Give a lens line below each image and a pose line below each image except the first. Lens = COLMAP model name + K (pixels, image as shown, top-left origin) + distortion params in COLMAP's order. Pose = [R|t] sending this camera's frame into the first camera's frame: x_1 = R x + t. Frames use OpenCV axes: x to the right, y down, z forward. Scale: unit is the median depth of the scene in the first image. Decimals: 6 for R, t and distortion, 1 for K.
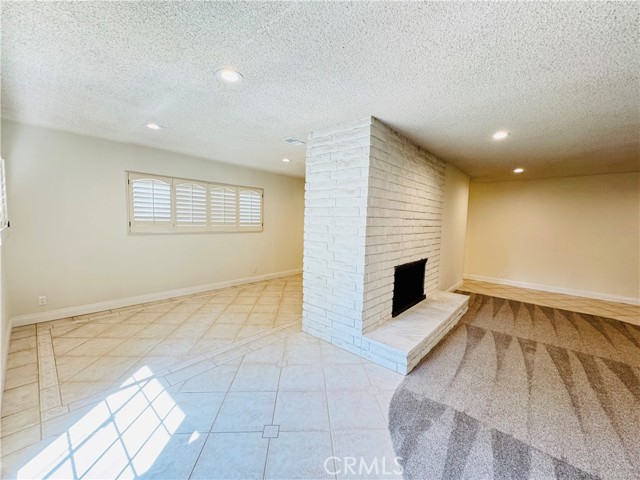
lens RADIAL K [[255.2, 0, 319.9], [0, 255.2, 240.8], [0, 0, 1]] dist [-0.000530, -0.000029]
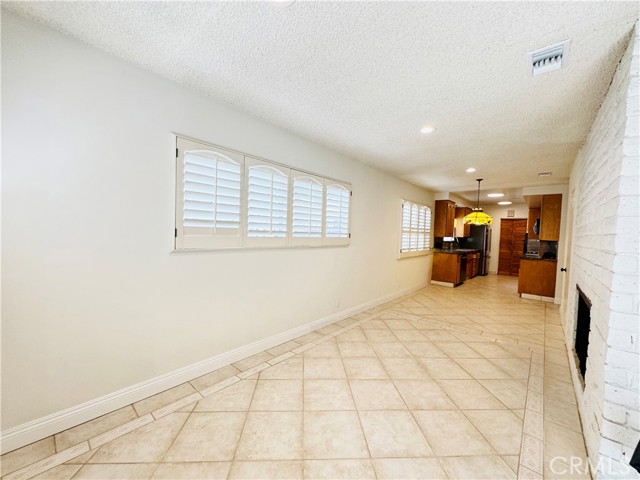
lens RADIAL K [[255.2, 0, 320.2], [0, 255.2, 240.6], [0, 0, 1]] dist [-0.000530, -0.000029]
pose [[0.999916, 0.008700, 0.009593, -0.403678], [-0.008264, 0.998975, -0.044497, -0.025415], [-0.009970, 0.044414, 0.998963, 0.422518]]
